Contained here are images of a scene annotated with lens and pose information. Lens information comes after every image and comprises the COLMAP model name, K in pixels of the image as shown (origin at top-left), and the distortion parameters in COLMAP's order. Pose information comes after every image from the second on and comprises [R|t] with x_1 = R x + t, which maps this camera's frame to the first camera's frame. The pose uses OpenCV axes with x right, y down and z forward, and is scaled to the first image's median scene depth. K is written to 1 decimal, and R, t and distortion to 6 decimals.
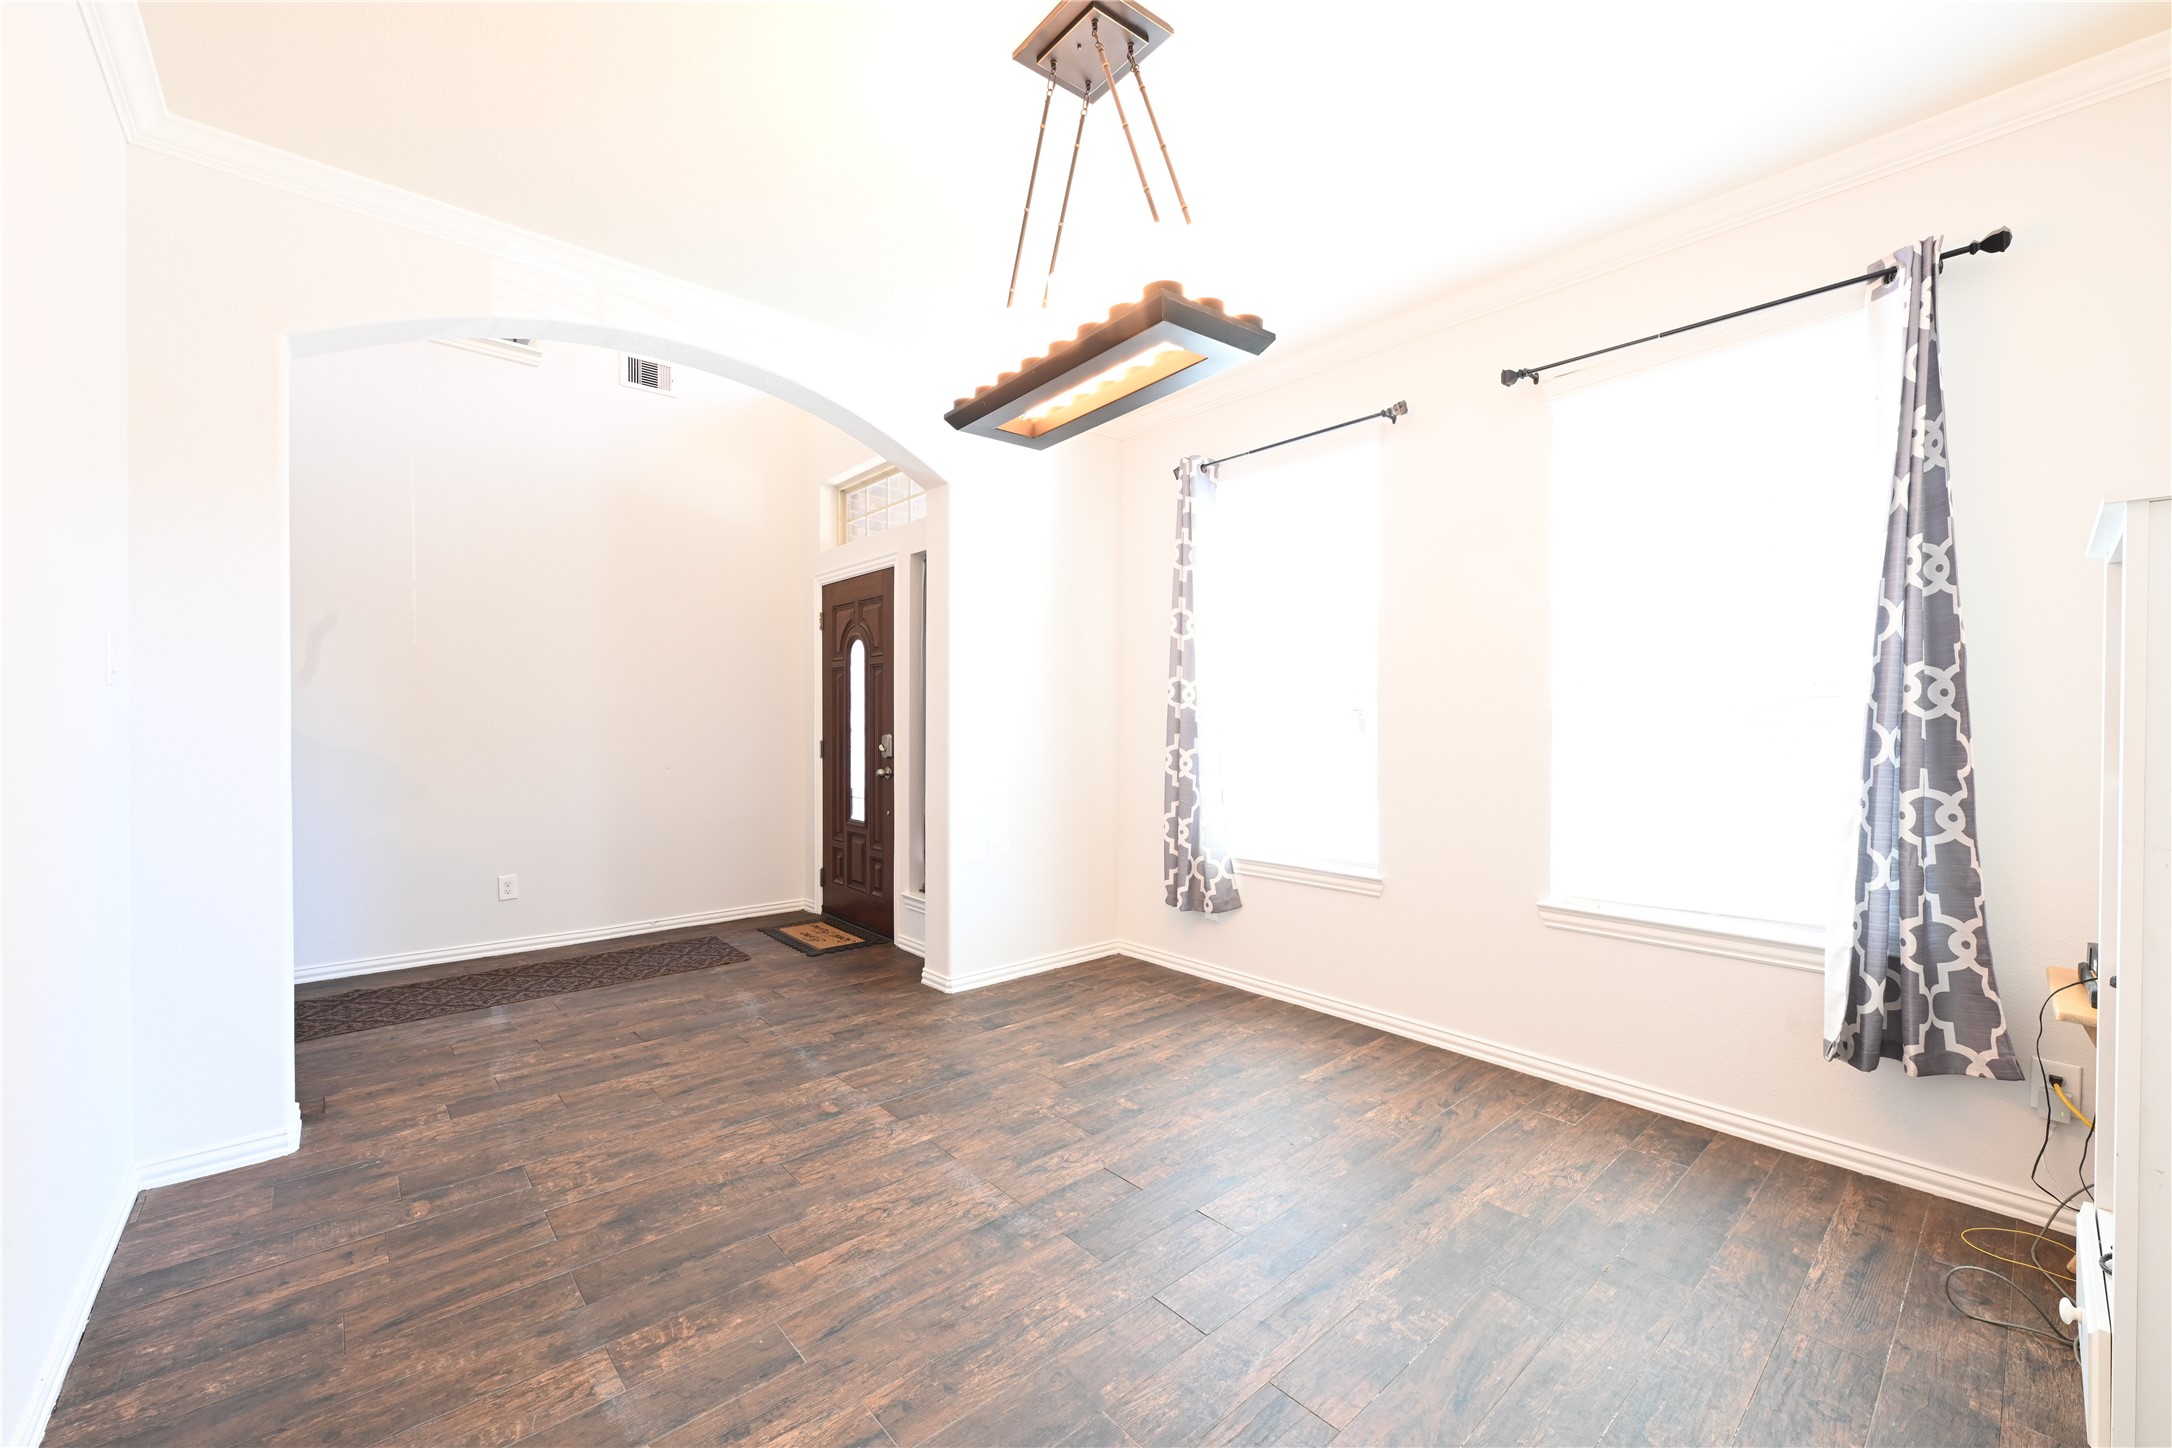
lens RADIAL K [[864.3, 0, 1084.9], [0, 864.3, 728.5], [0, 0, 1]] dist [-0.000725, -0.000175]
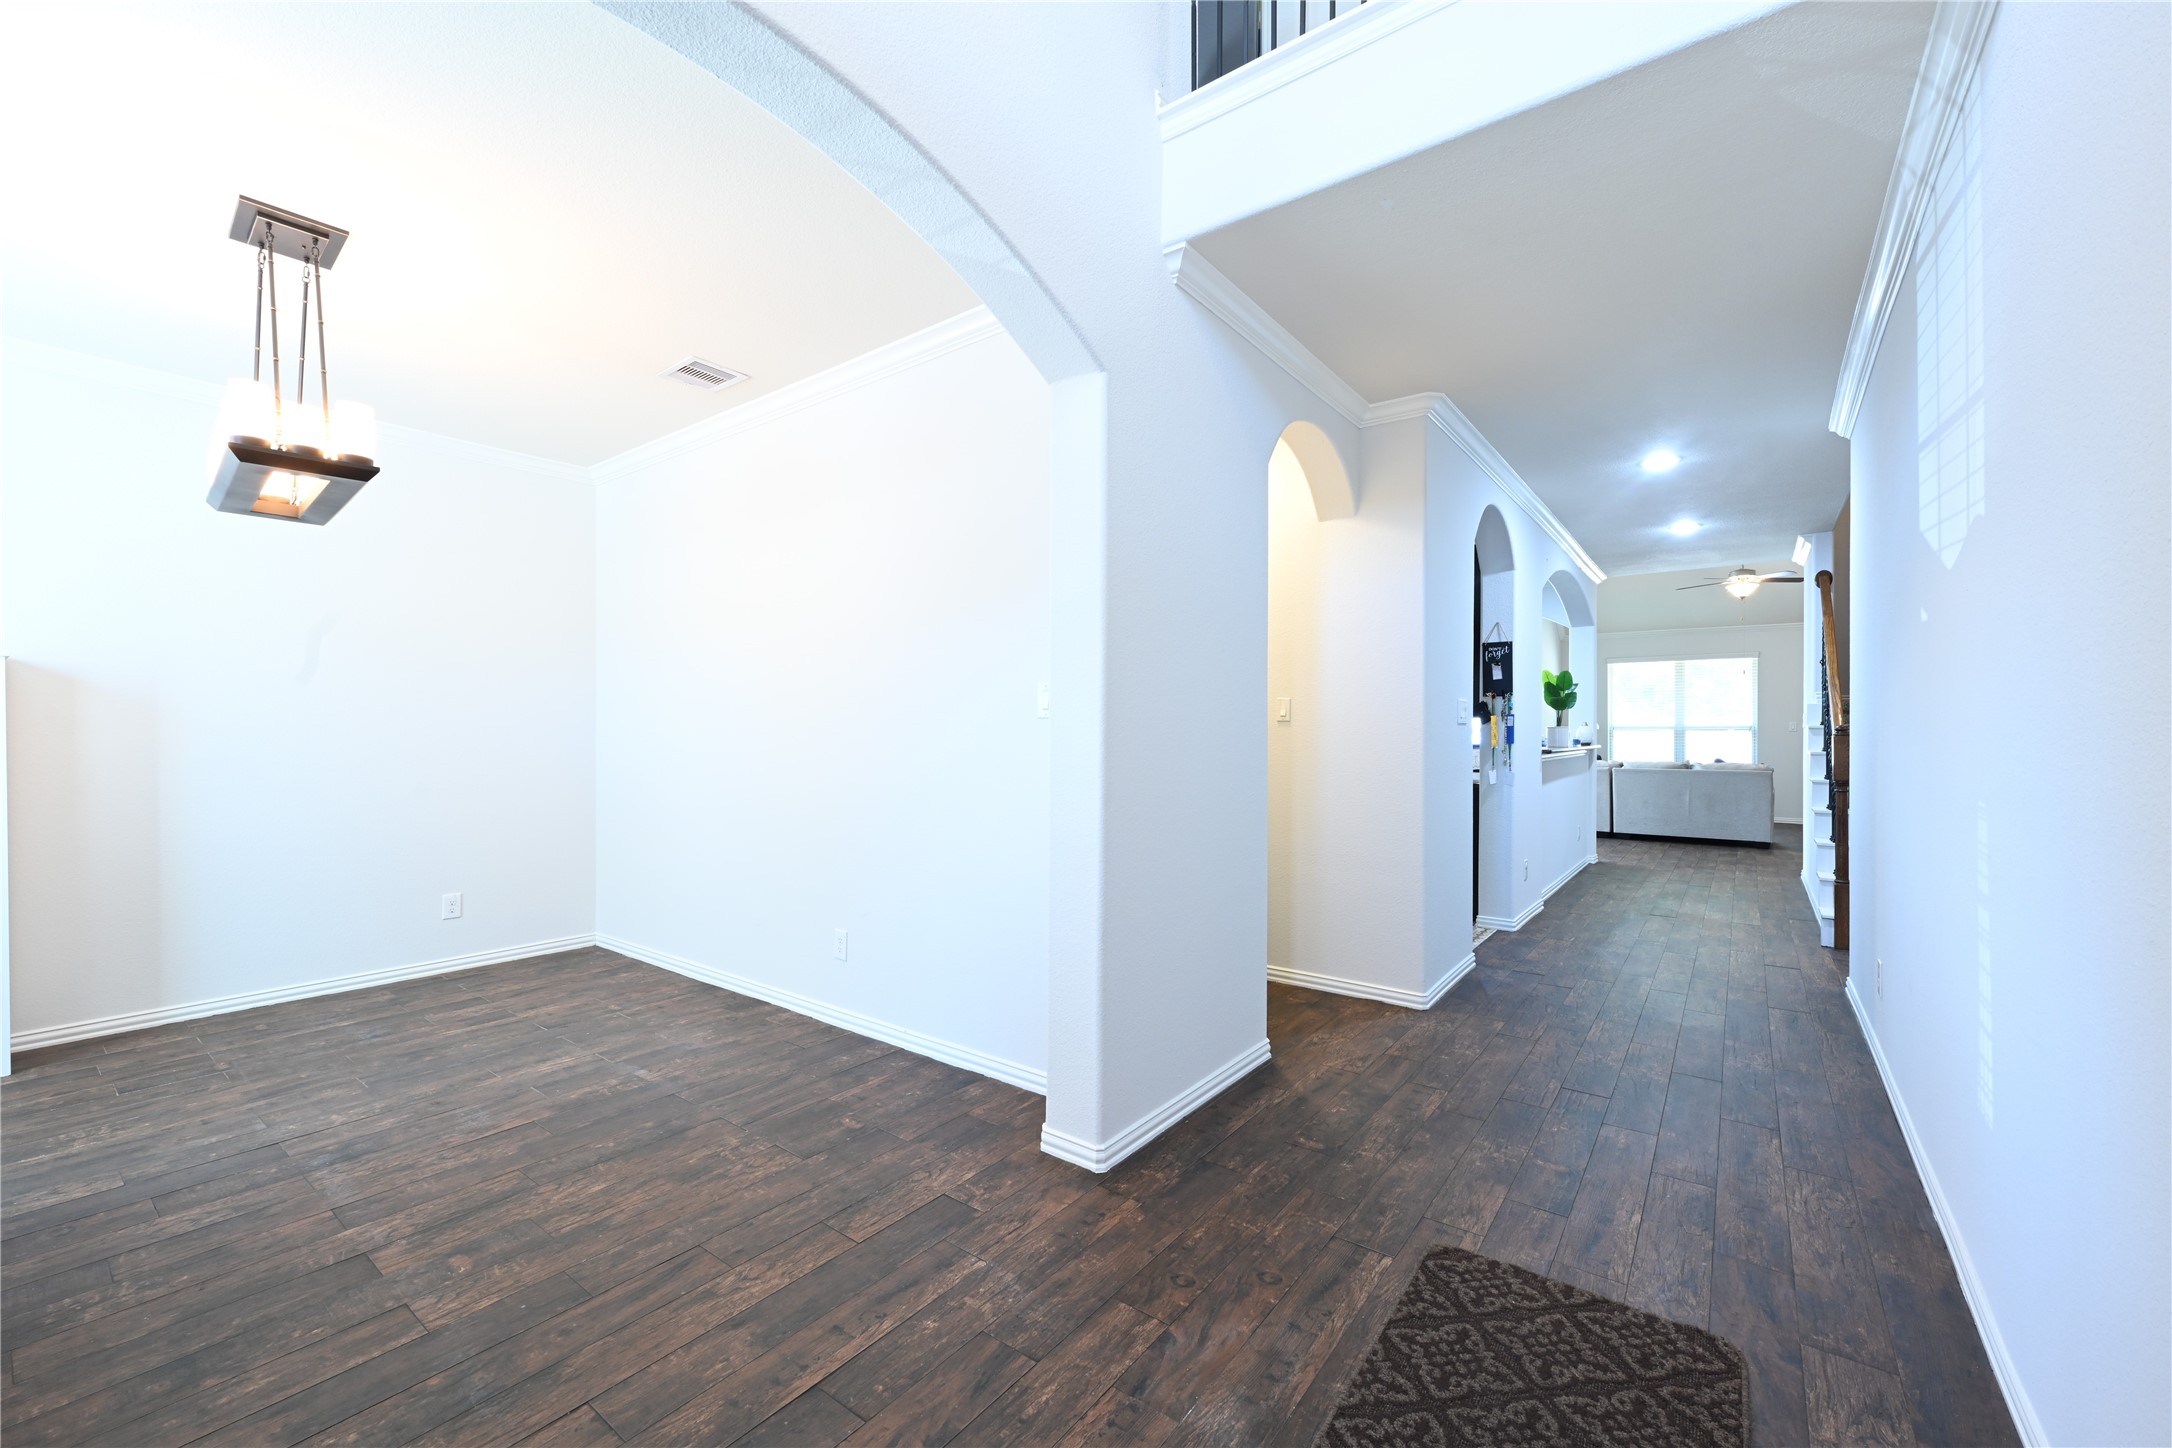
lens RADIAL K [[860.3, 0, 1083.2], [0, 860.3, 728.9], [0, 0, 1]] dist [-0.000436, -0.000038]
pose [[-0.980621, -0.006492, -0.195805, -0.728505], [-0.007971, 0.999945, 0.006765, -0.035343], [0.195751, 0.008195, -0.980619, 1.976321]]
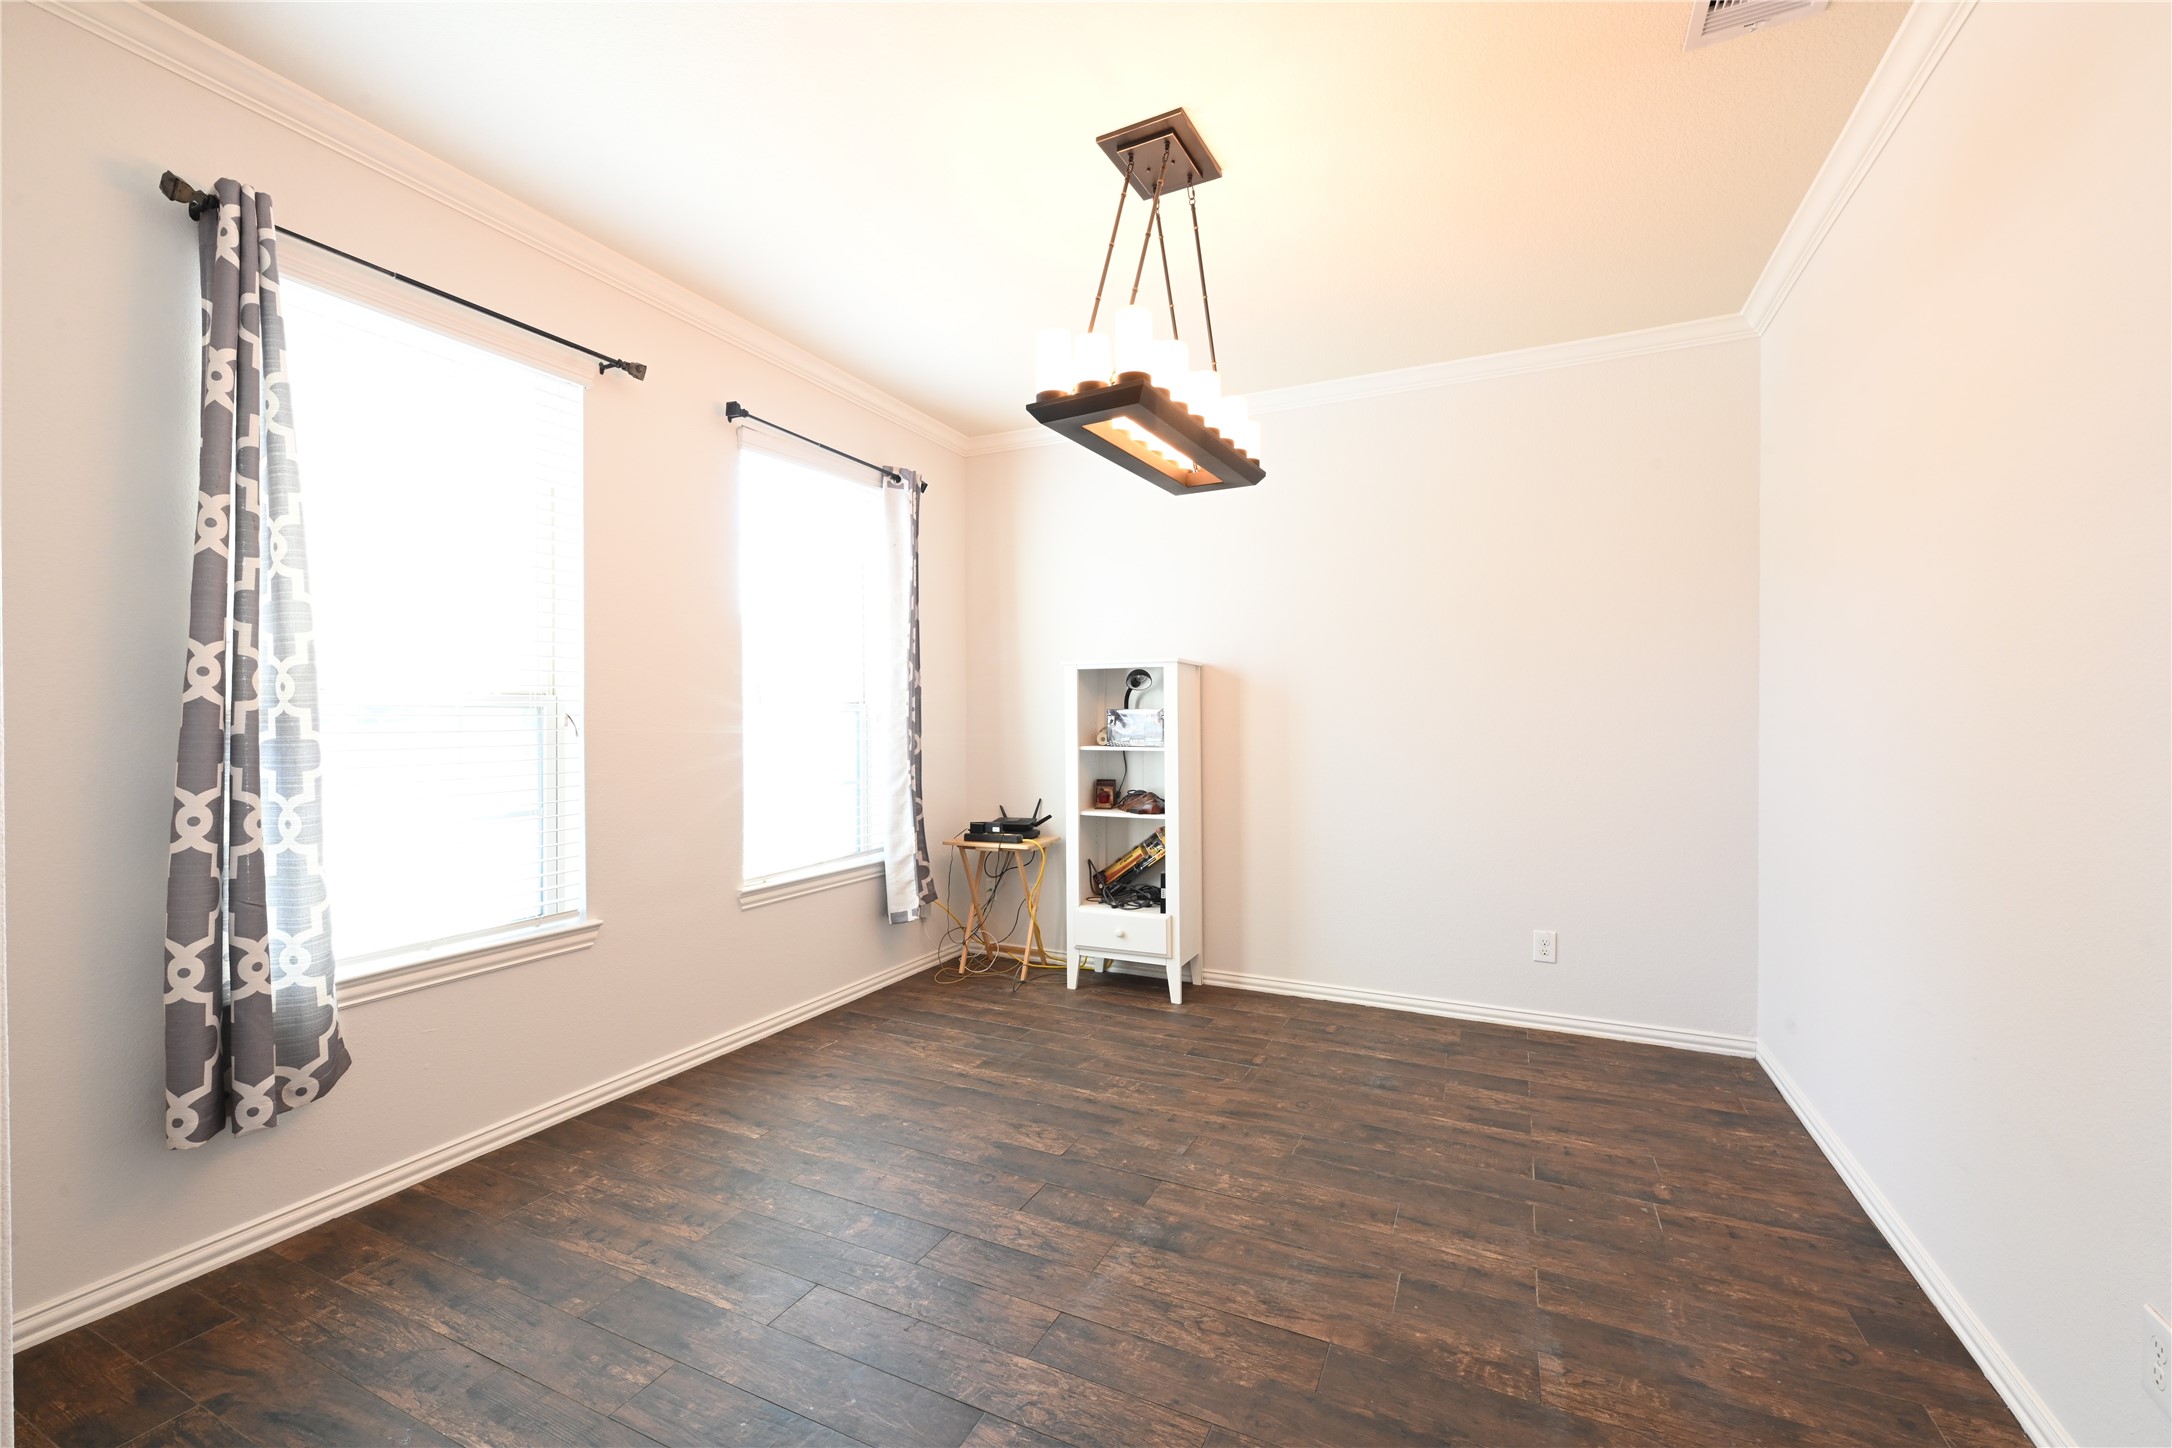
lens RADIAL K [[890.1, 0, 1086.0], [0, 890.1, 724.0], [0, 0, 1]] dist [-0.001078, 0.000102]
pose [[-0.389591, -0.006558, 0.920965, -0.836531], [0.007628, 0.999917, 0.010347, -0.027581], [-0.920957, 0.011056, -0.389508, 1.221412]]
